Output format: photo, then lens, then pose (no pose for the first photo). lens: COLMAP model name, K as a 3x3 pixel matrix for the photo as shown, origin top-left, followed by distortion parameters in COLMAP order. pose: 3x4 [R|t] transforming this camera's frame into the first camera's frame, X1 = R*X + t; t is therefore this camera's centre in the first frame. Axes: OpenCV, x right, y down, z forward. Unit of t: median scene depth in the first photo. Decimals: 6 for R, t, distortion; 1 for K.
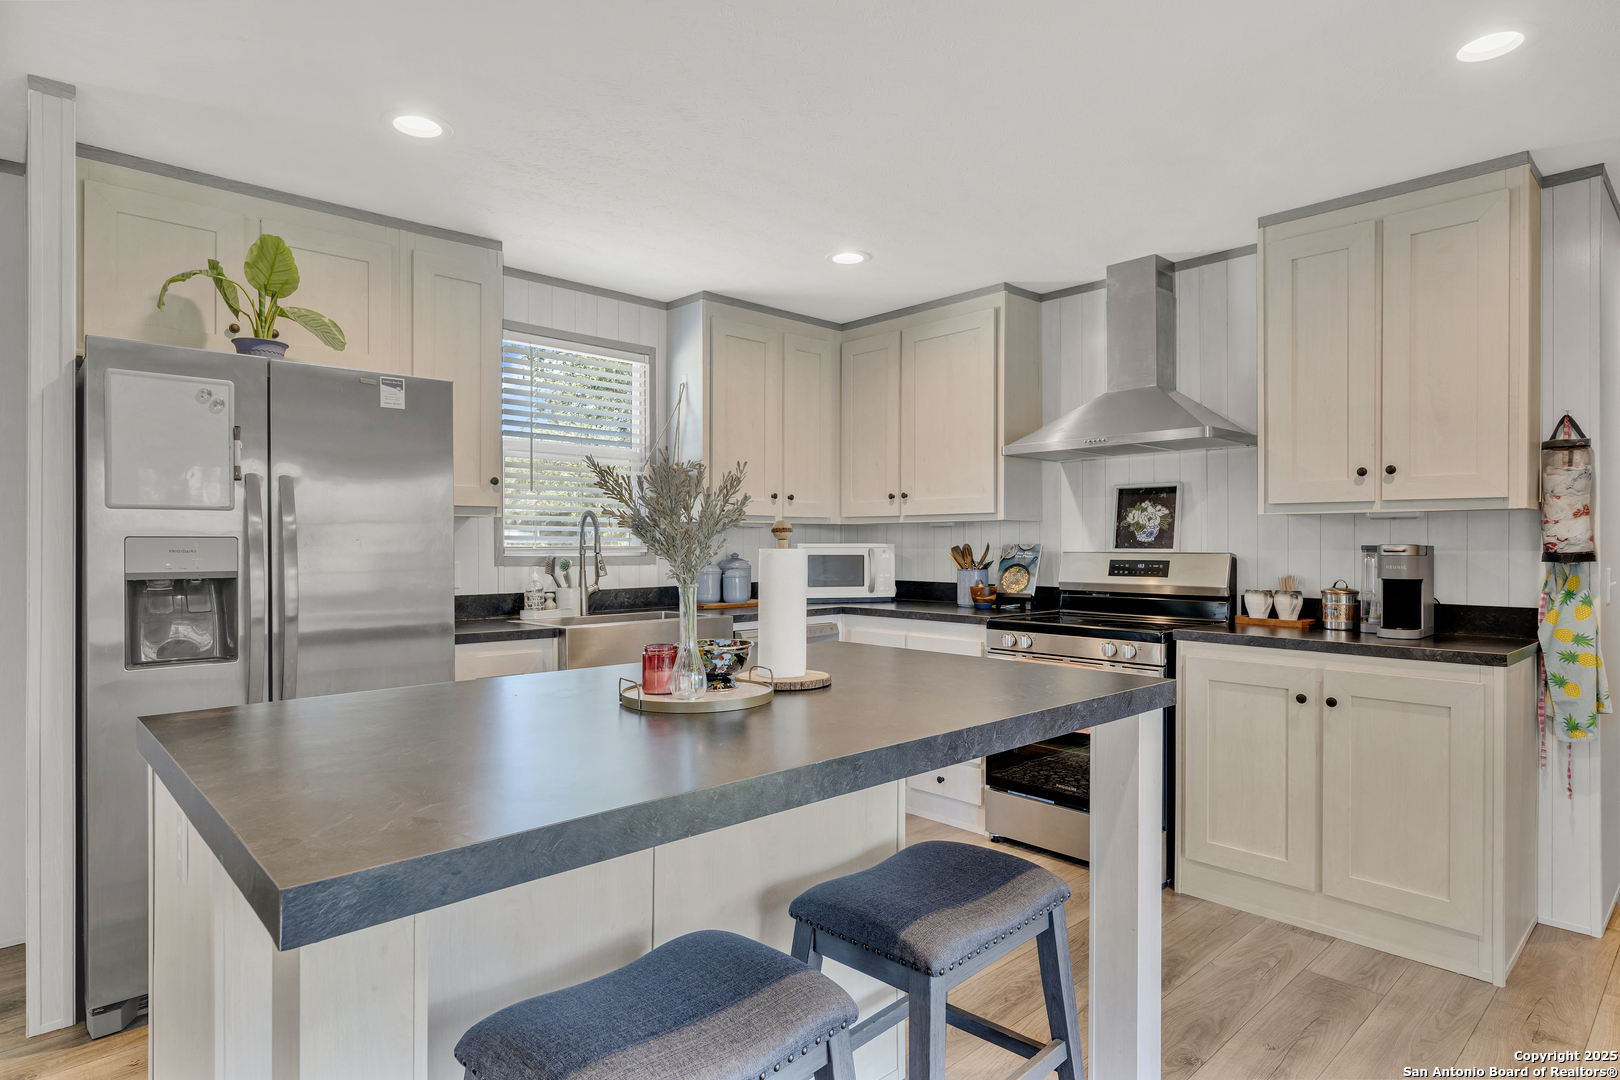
lens RADIAL K [[883.8, 0, 804.9], [0, 883.8, 554.2], [0, 0, 1]] dist [0.007936, -0.003851]
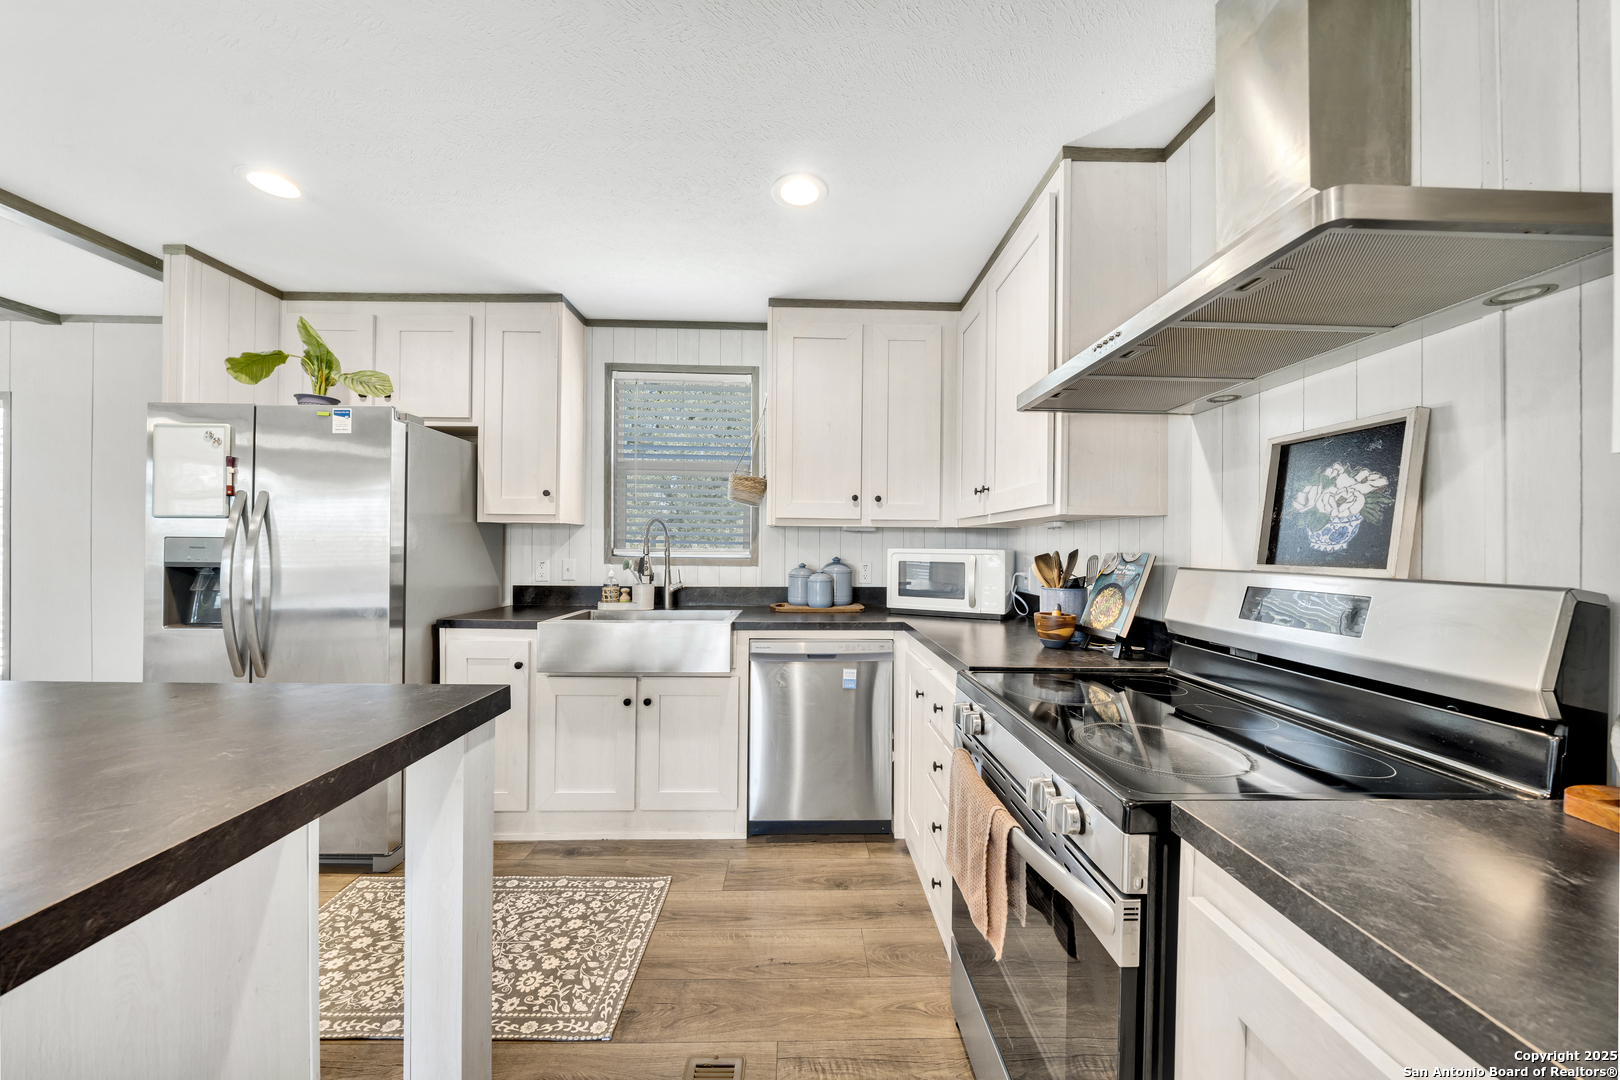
lens RADIAL K [[552.0, 0, 809.8], [0, 552.0, 546.2], [0, 0, 1]] dist [-0.009618, 0.000206]
pose [[0.749731, 0.008120, -0.661693, 0.377552], [-0.017956, 0.999806, -0.008076, -0.009825], [0.661499, 0.017937, 0.749732, 0.620229]]
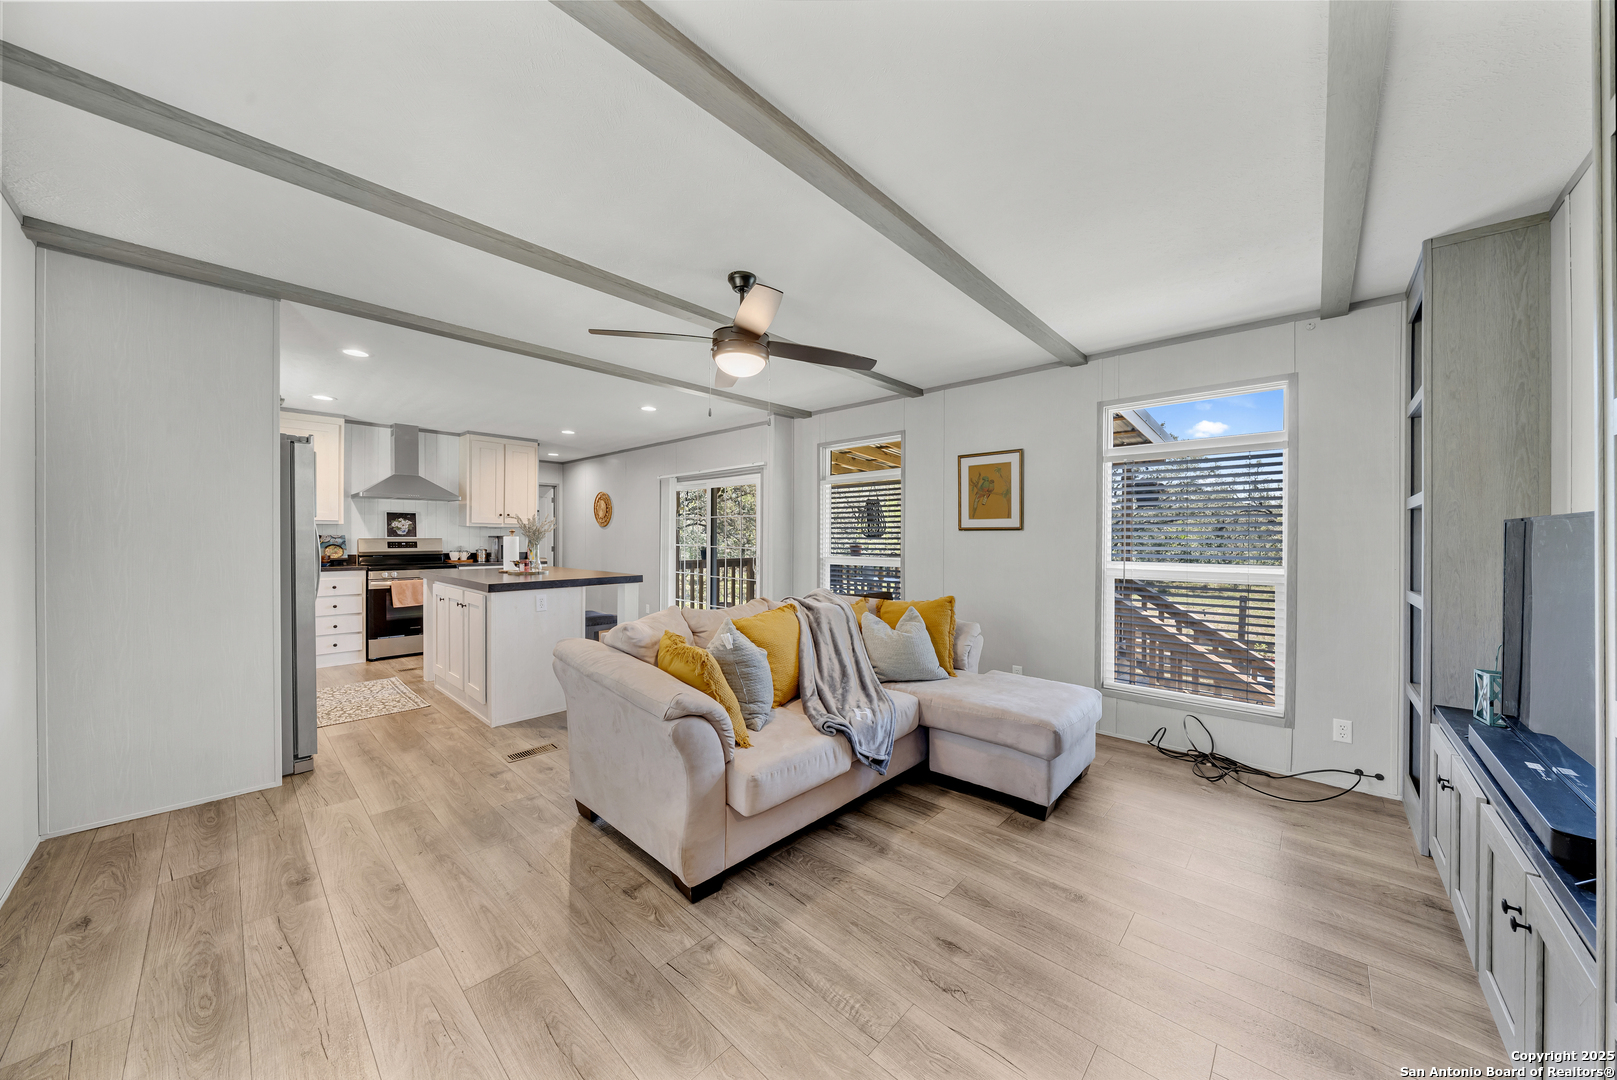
lens RADIAL K [[551.0, 0, 808.8], [0, 551.0, 543.3], [0, 0, 1]] dist [-0.009618, 0.000206]
pose [[-0.074580, -0.012010, 0.997143, -1.284051], [0.009385, 0.999875, 0.012745, 0.003160], [-0.997171, 0.010309, -0.074458, -0.043293]]
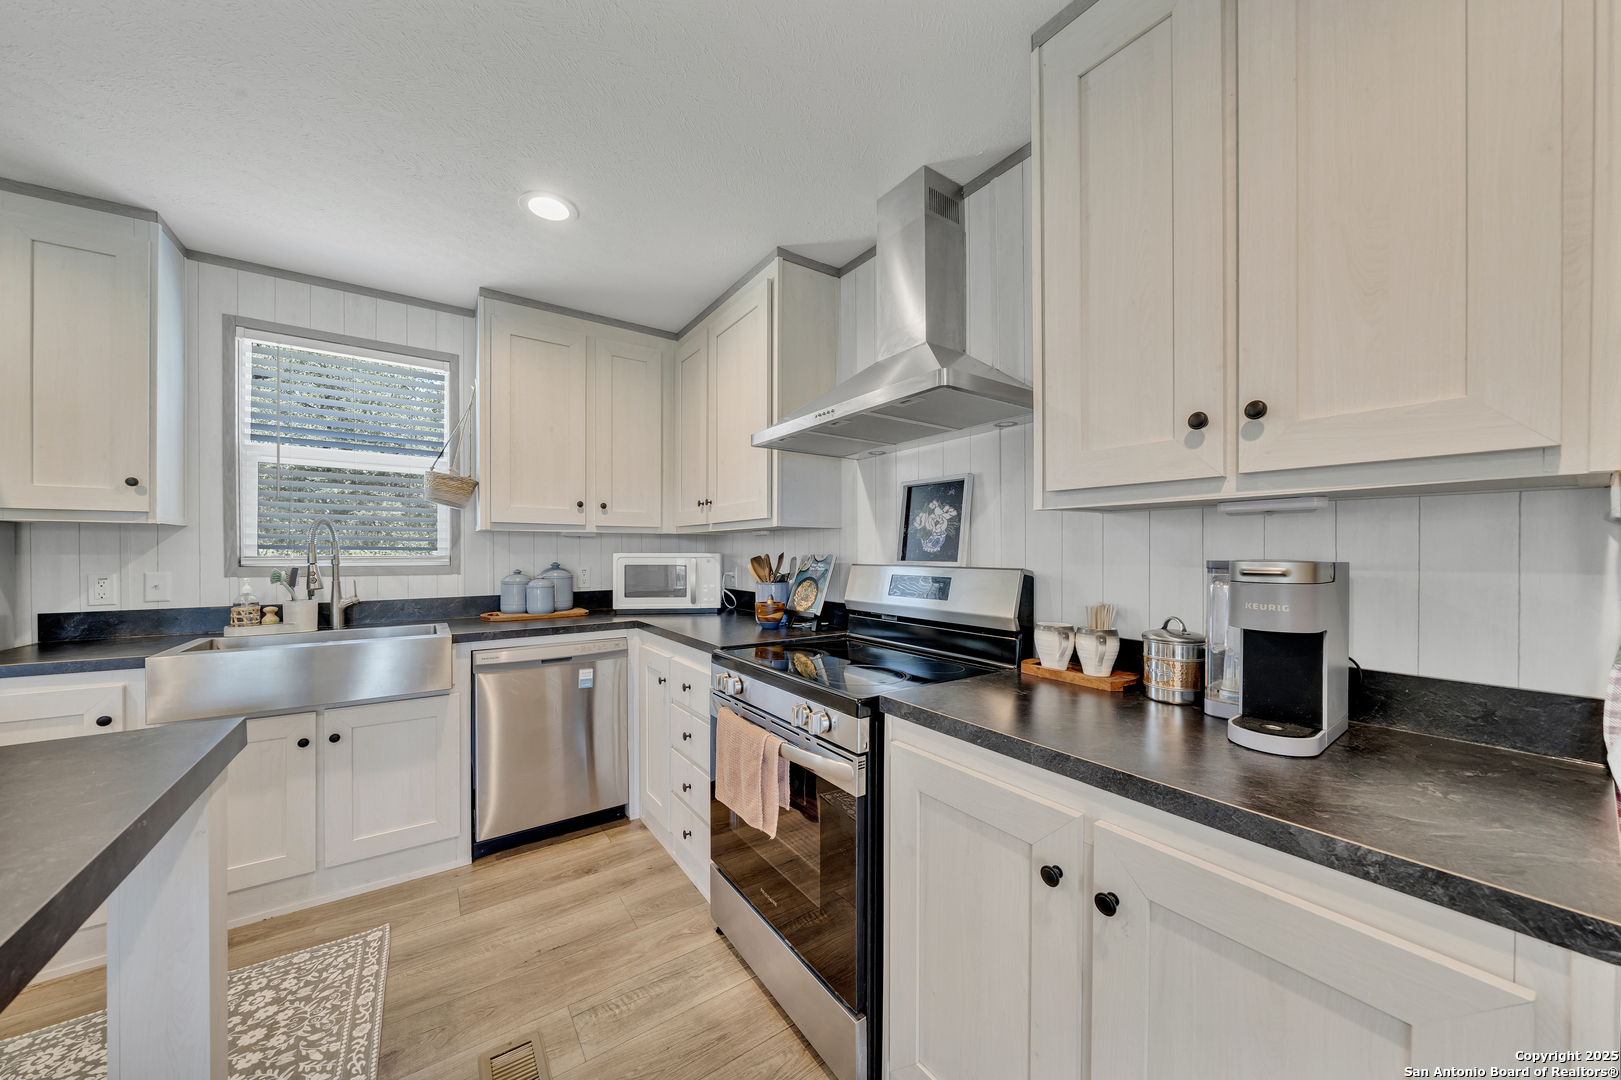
lens RADIAL K [[552.4, 0, 813.4], [0, 552.4, 554.7], [0, 0, 1]] dist [-0.009618, 0.000206]
pose [[0.991255, 0.001956, -0.131946, 0.352039], [-0.002680, 0.999982, -0.005310, -0.009292], [0.131933, 0.005617, 0.991243, 0.512077]]
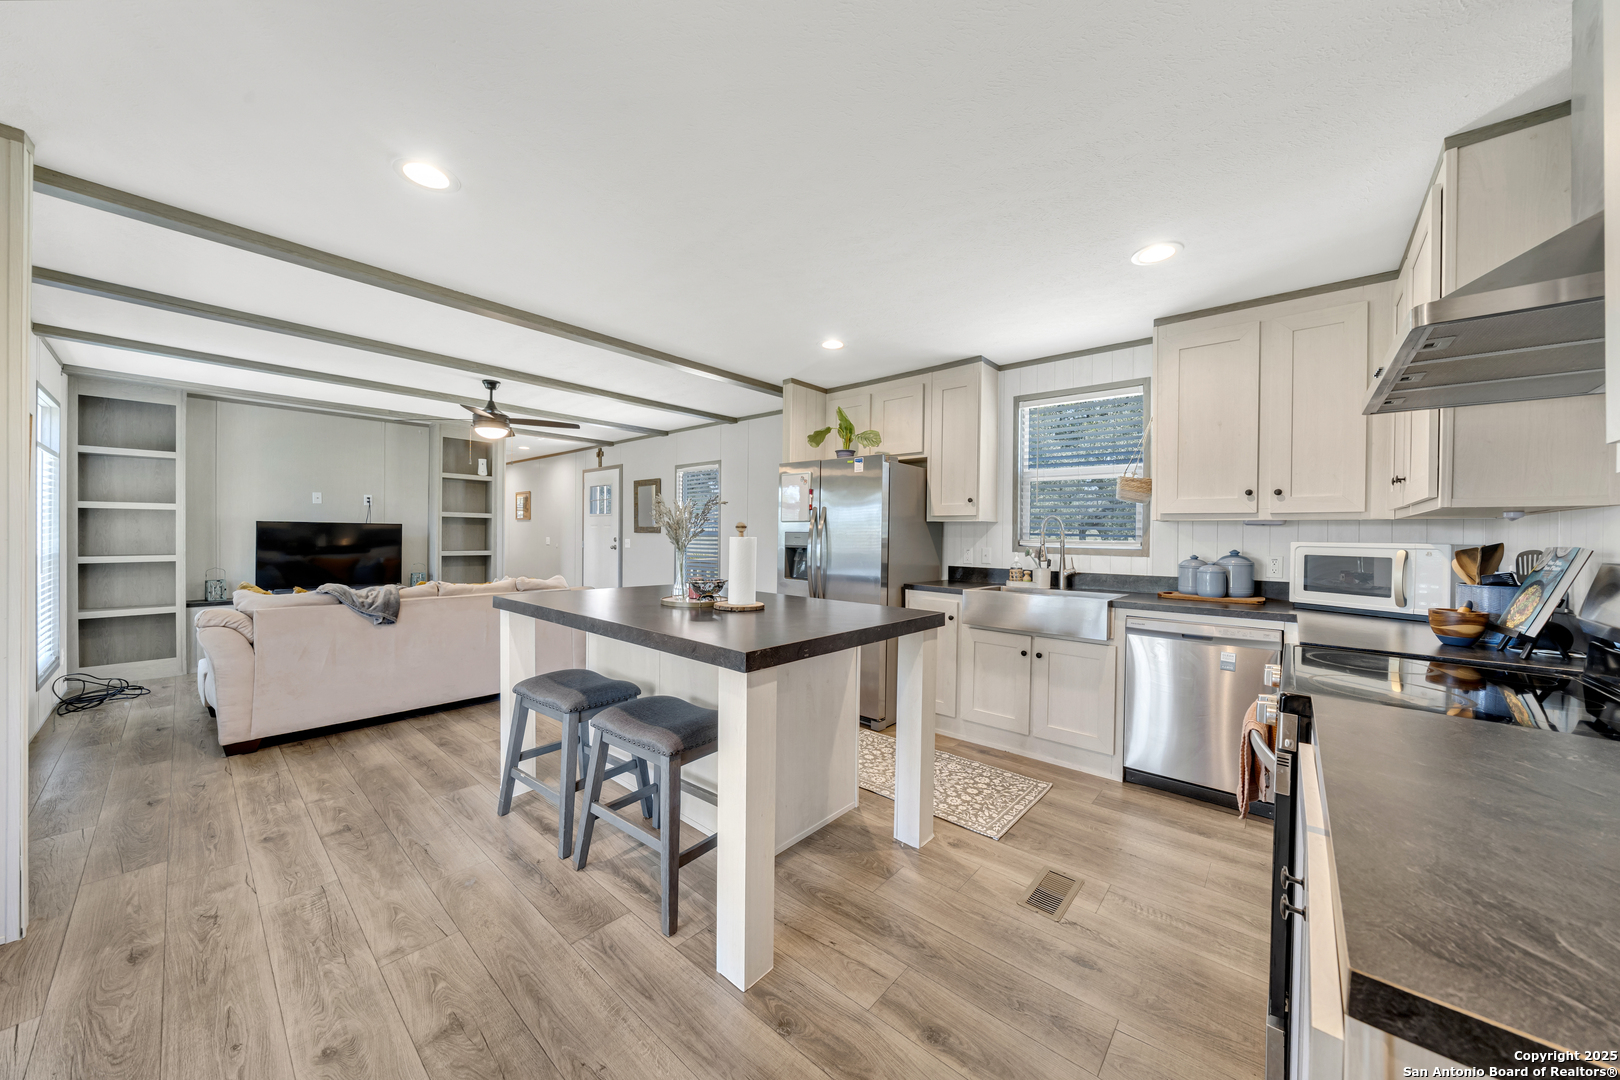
lens RADIAL K [[552.0, 0, 816.2], [0, 552.0, 540.9], [0, 0, 1]] dist [-0.009618, 0.000206]
pose [[0.114917, 0.013317, -0.993286, 0.604201], [-0.024951, 0.999633, 0.010515, -0.007781], [0.993062, 0.023575, 0.115207, 0.539579]]
